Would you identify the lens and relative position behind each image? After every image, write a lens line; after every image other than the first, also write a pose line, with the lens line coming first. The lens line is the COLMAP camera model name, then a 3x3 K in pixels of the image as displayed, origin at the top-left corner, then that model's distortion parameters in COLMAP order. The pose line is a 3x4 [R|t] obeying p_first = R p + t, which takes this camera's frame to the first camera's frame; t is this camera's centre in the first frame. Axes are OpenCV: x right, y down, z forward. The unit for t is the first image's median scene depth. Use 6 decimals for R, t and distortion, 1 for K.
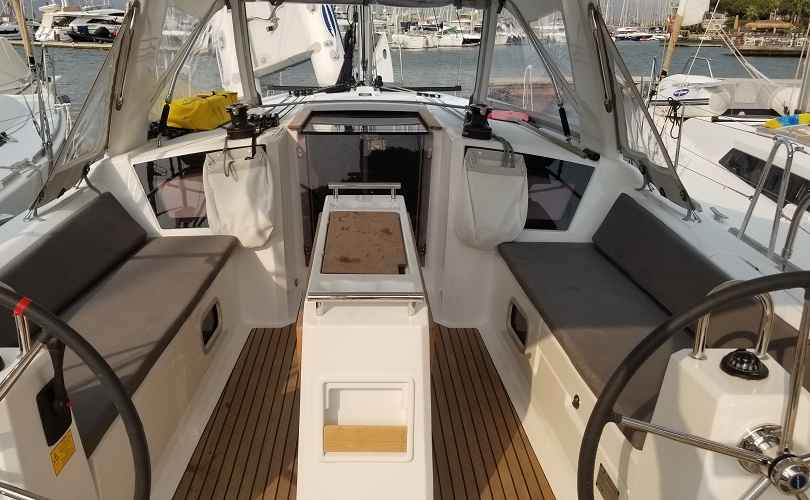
lens RADIAL K [[649.4, 0, 379.2], [0, 649.4, 250.2], [0, 0, 1]] dist [0.003358, 0.000553]
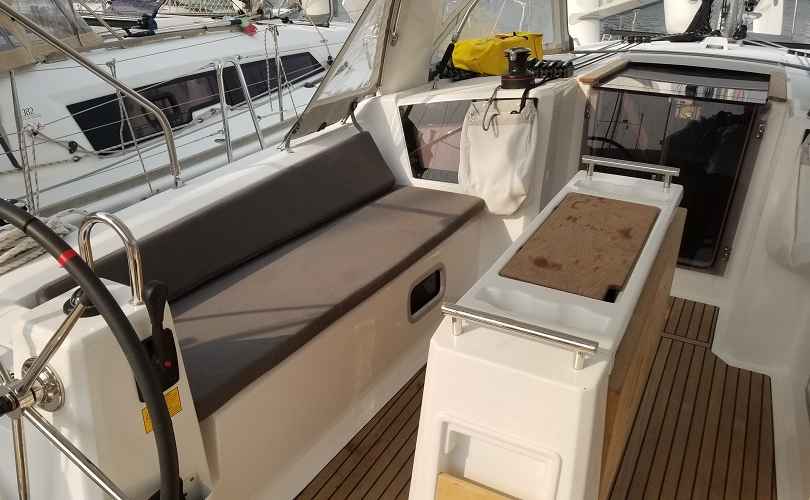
lens RADIAL K [[655.6, 0, 406.4], [0, 655.6, 233.6], [0, 0, 1]] dist [0.068231, -0.174331]
pose [[0.873272, 0.193763, -0.447047, 0.095572], [-0.168252, 0.981006, 0.096529, -0.043103], [0.457260, -0.009080, 0.889287, 0.151484]]
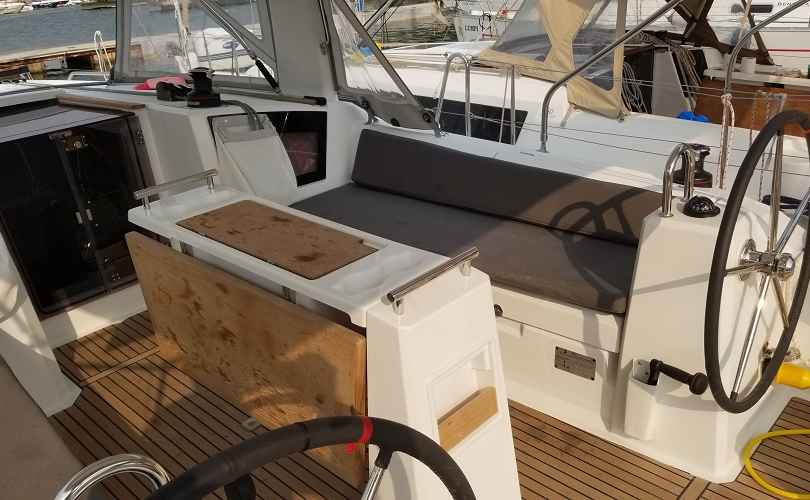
lens RADIAL K [[649.4, 0, 379.2], [0, 649.4, 250.2], [0, 0, 1]] dist [0.003358, 0.000553]
pose [[0.689065, -0.335557, 0.642332, -0.332751], [0.303565, 0.938483, 0.164616, -0.066411], [-0.658056, 0.081558, 0.748539, 0.205811]]
